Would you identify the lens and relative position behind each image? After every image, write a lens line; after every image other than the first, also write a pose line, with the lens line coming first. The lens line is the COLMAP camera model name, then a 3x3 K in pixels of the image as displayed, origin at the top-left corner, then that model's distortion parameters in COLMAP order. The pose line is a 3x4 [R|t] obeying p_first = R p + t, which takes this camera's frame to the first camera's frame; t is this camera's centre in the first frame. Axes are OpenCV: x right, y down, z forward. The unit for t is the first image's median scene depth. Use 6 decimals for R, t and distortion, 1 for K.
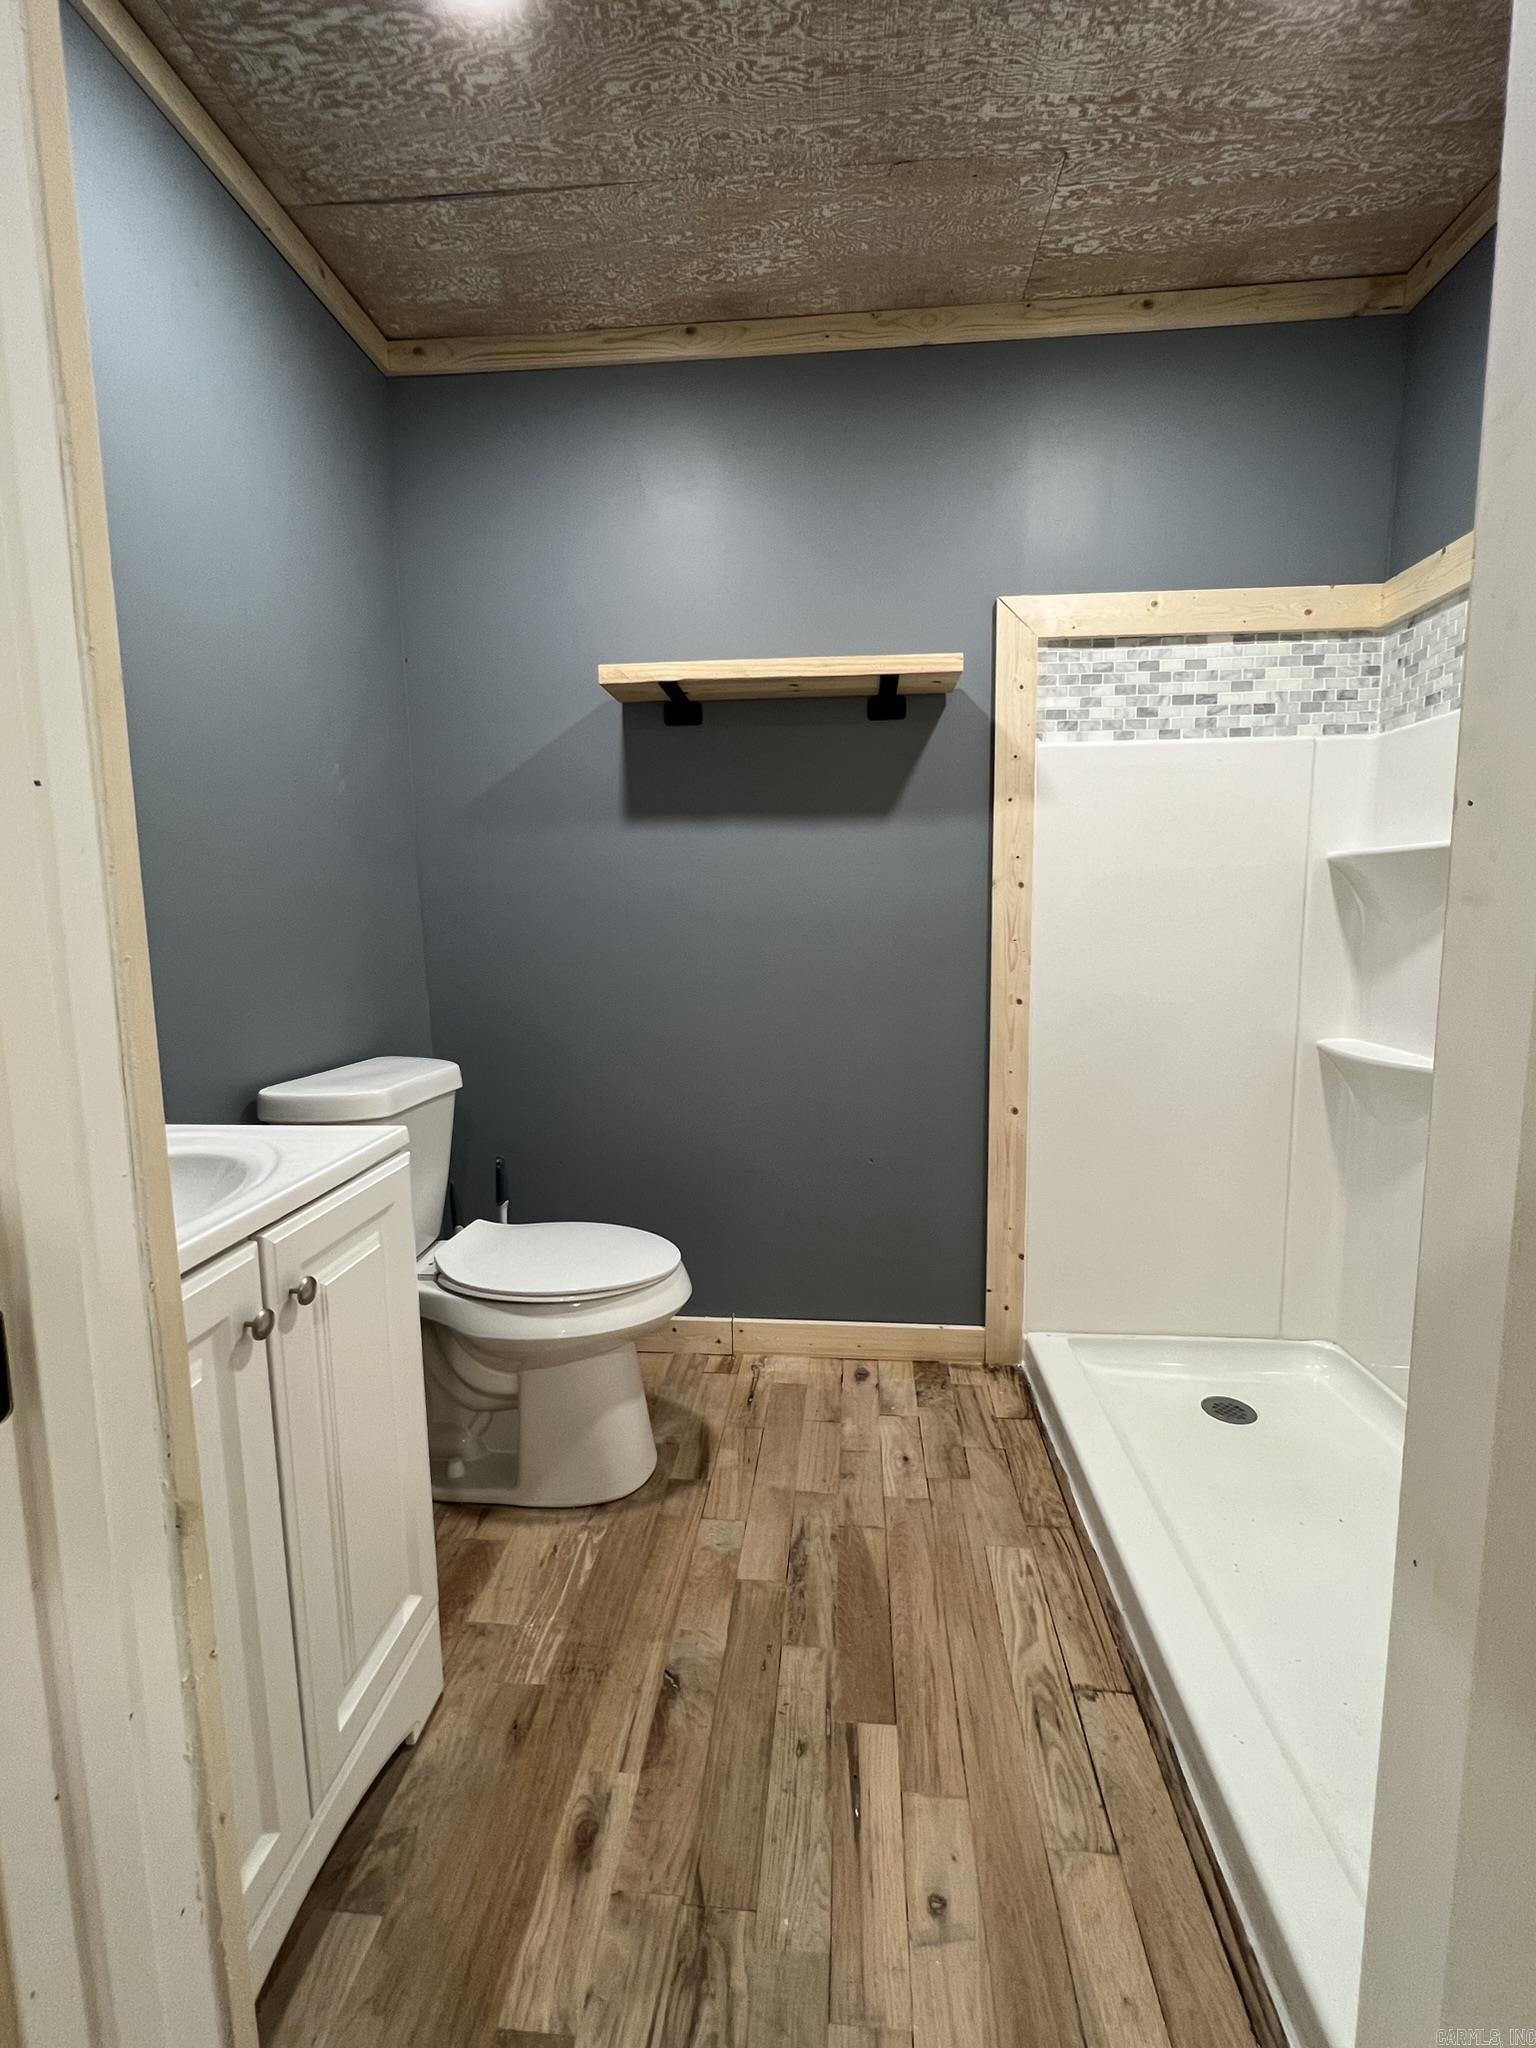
lens RADIAL K [[863.7, 0, 782.6], [0, 863.7, 1034.7], [0, 0, 1]] dist [-0.008905, 0.000725]
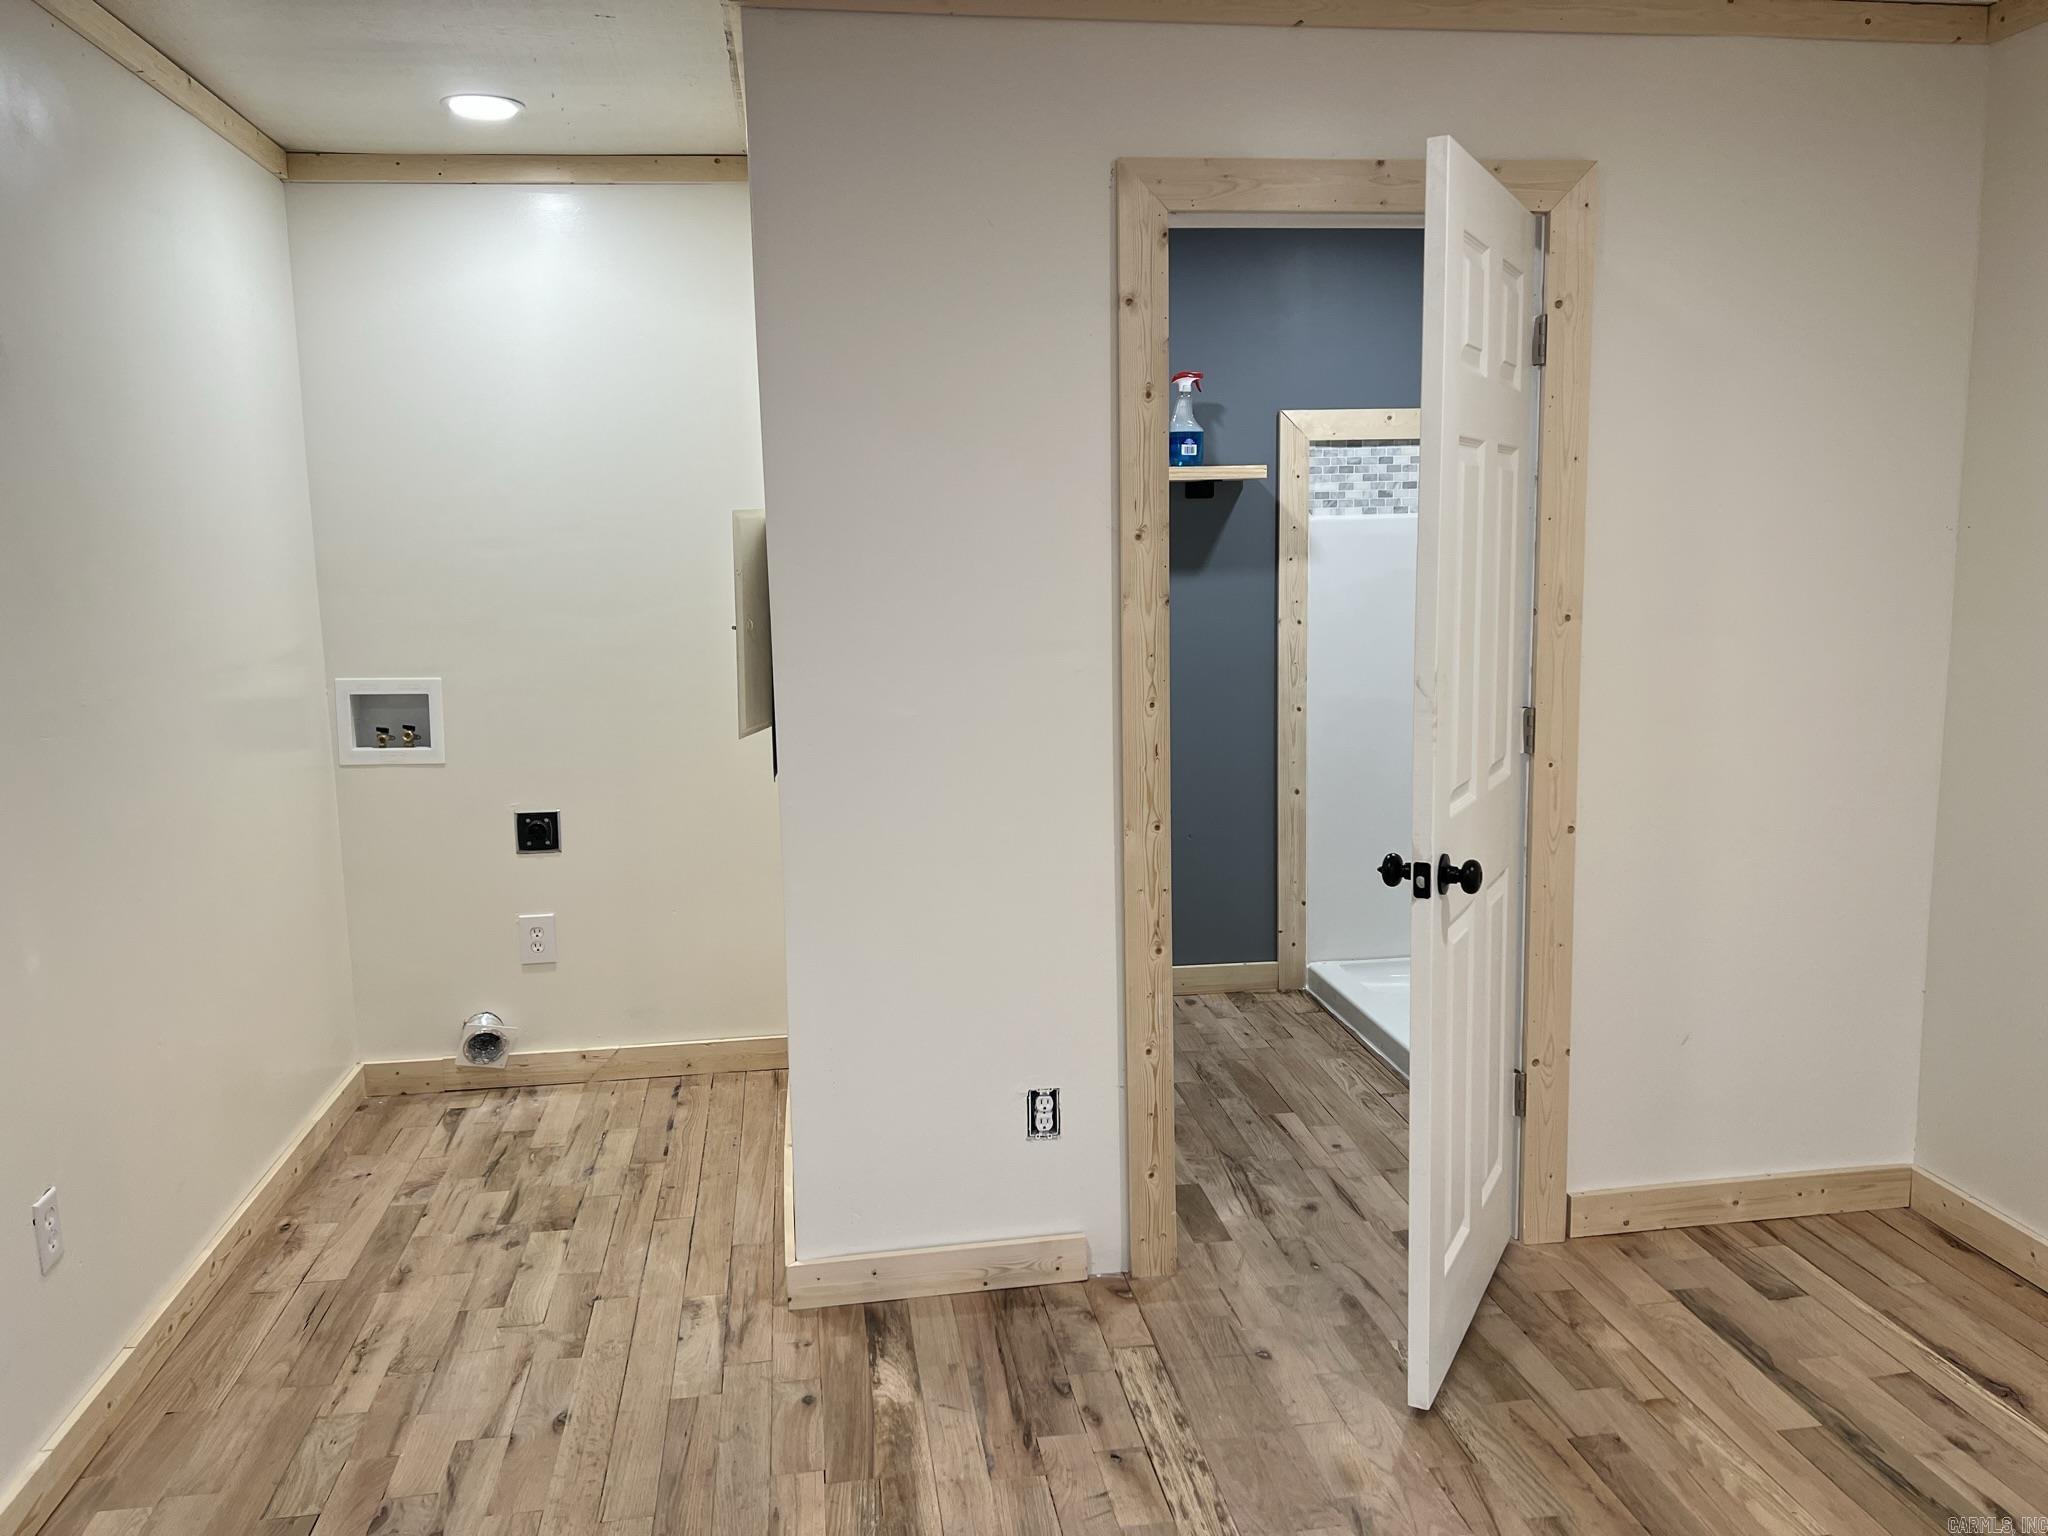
lens RADIAL K [[1513.9, 0, 1012.2], [0, 1513.9, 756.1], [0, 0, 1]] dist [0.043694, -0.022889]
pose [[0.978395, -0.034404, 0.203862, -0.865138], [0.031807, 0.999366, 0.016006, -0.023737], [-0.204284, -0.009176, 0.978869, -1.624625]]
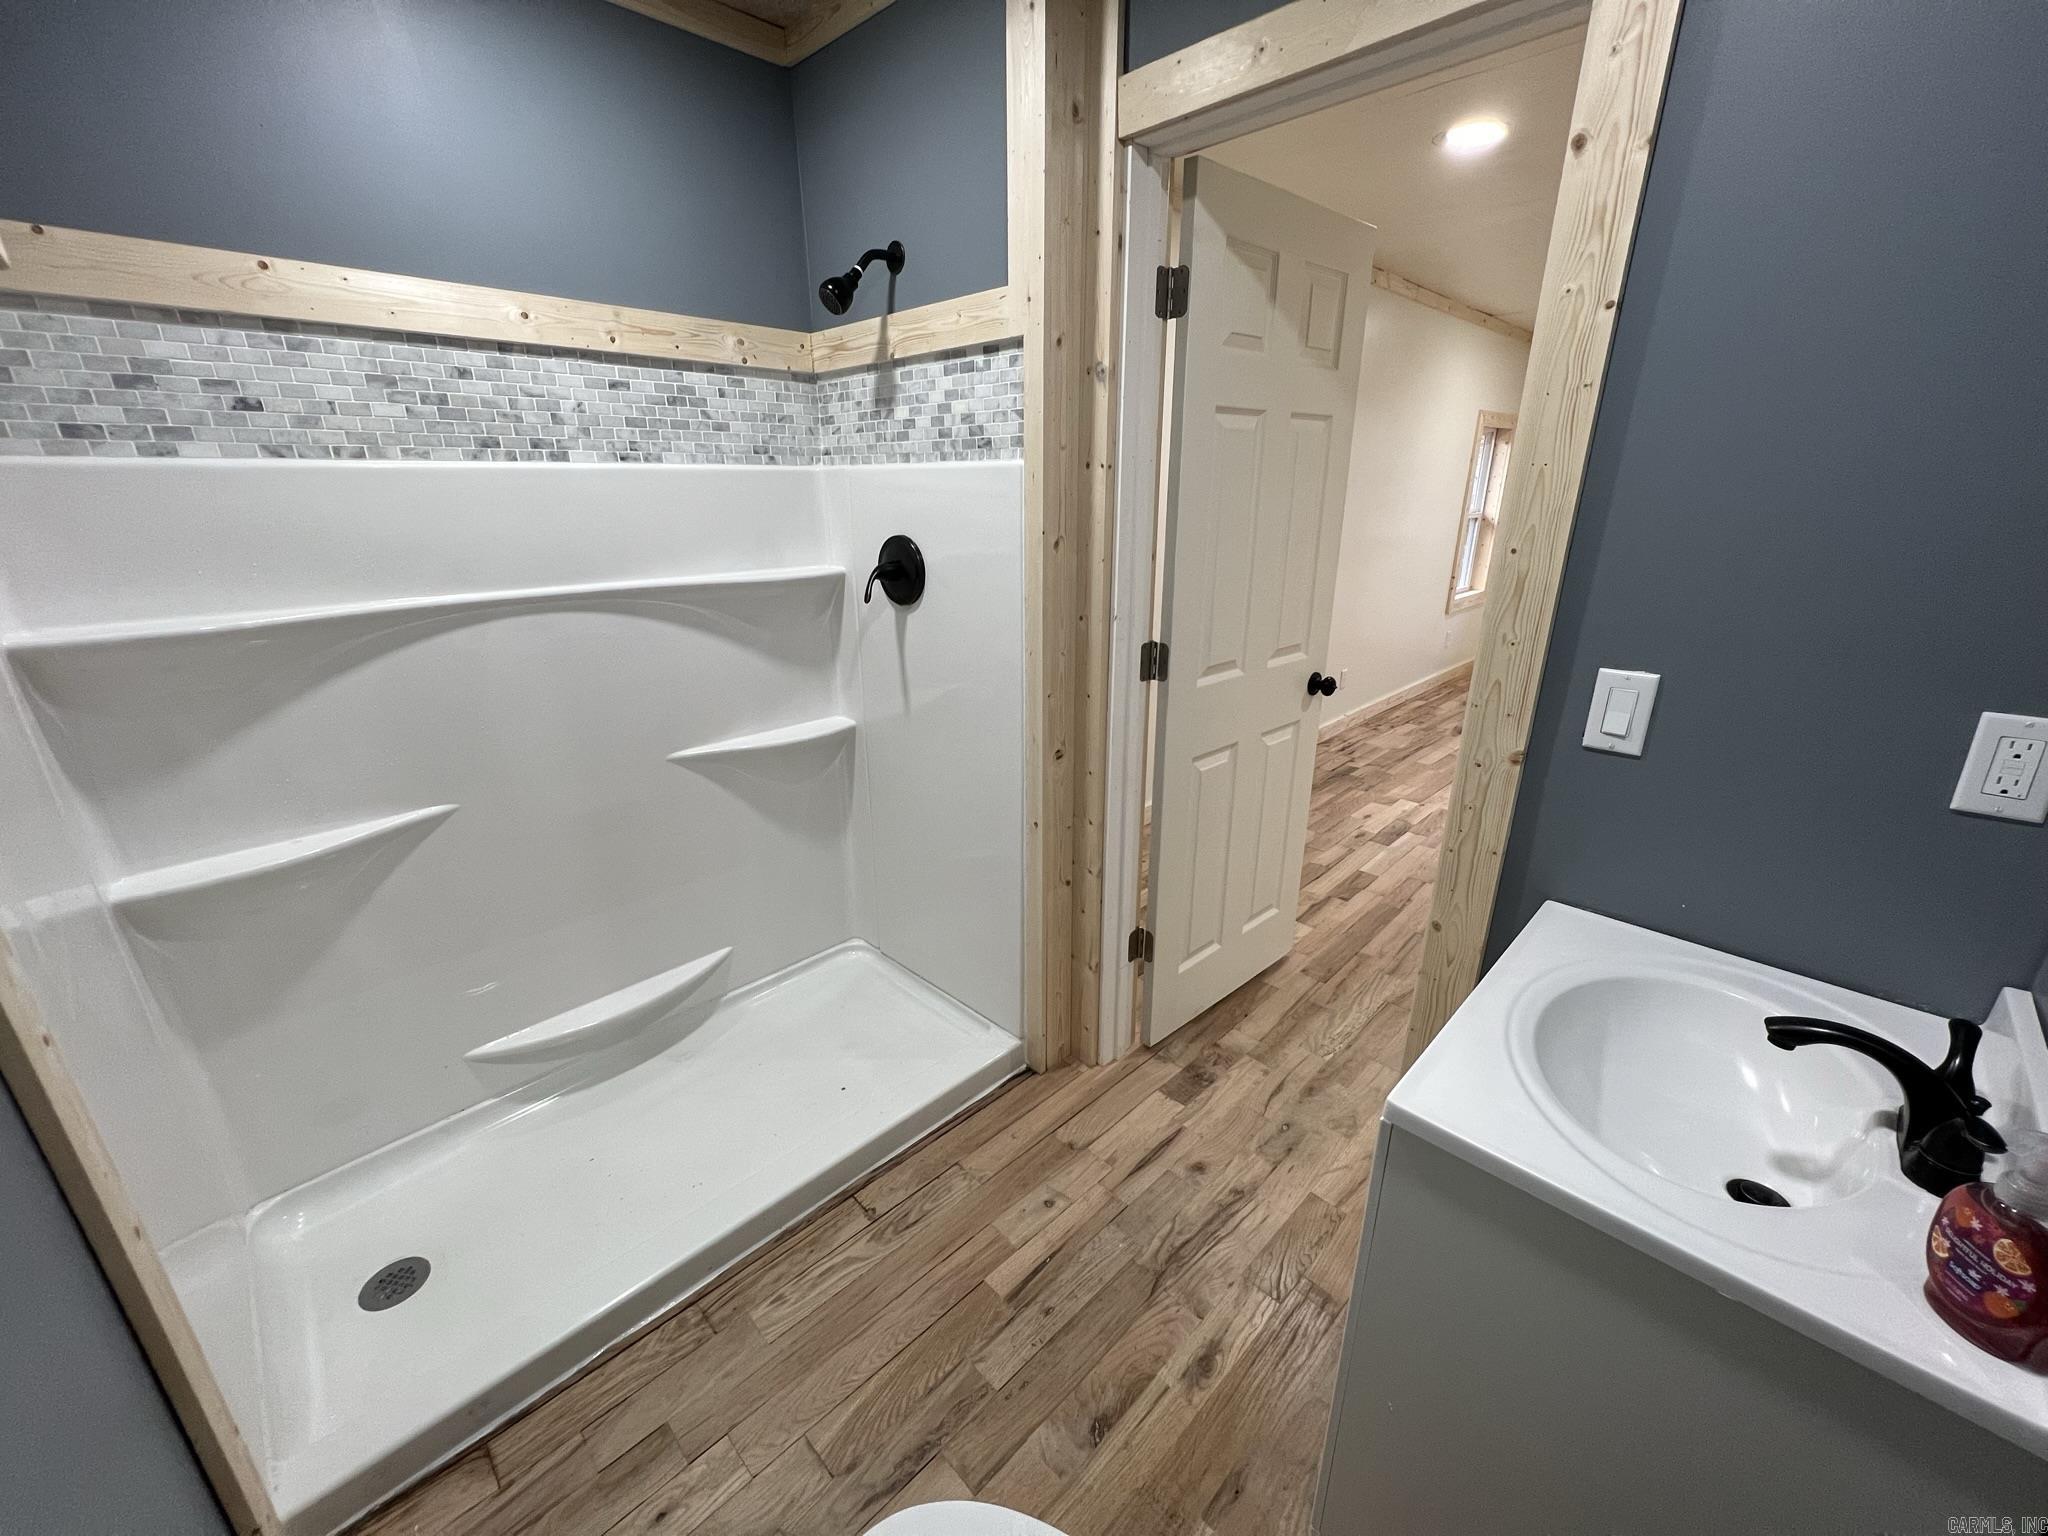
lens RADIAL K [[863.7, 0, 1018.6], [0, 863.7, 768.5], [0, 0, 1]] dist [-0.008905, 0.000725]
pose [[-0.759987, -0.197975, 0.619052, -0.472144], [0.106035, 0.901949, 0.418622, -0.394811], [-0.641230, 0.383788, -0.664478, 1.234278]]
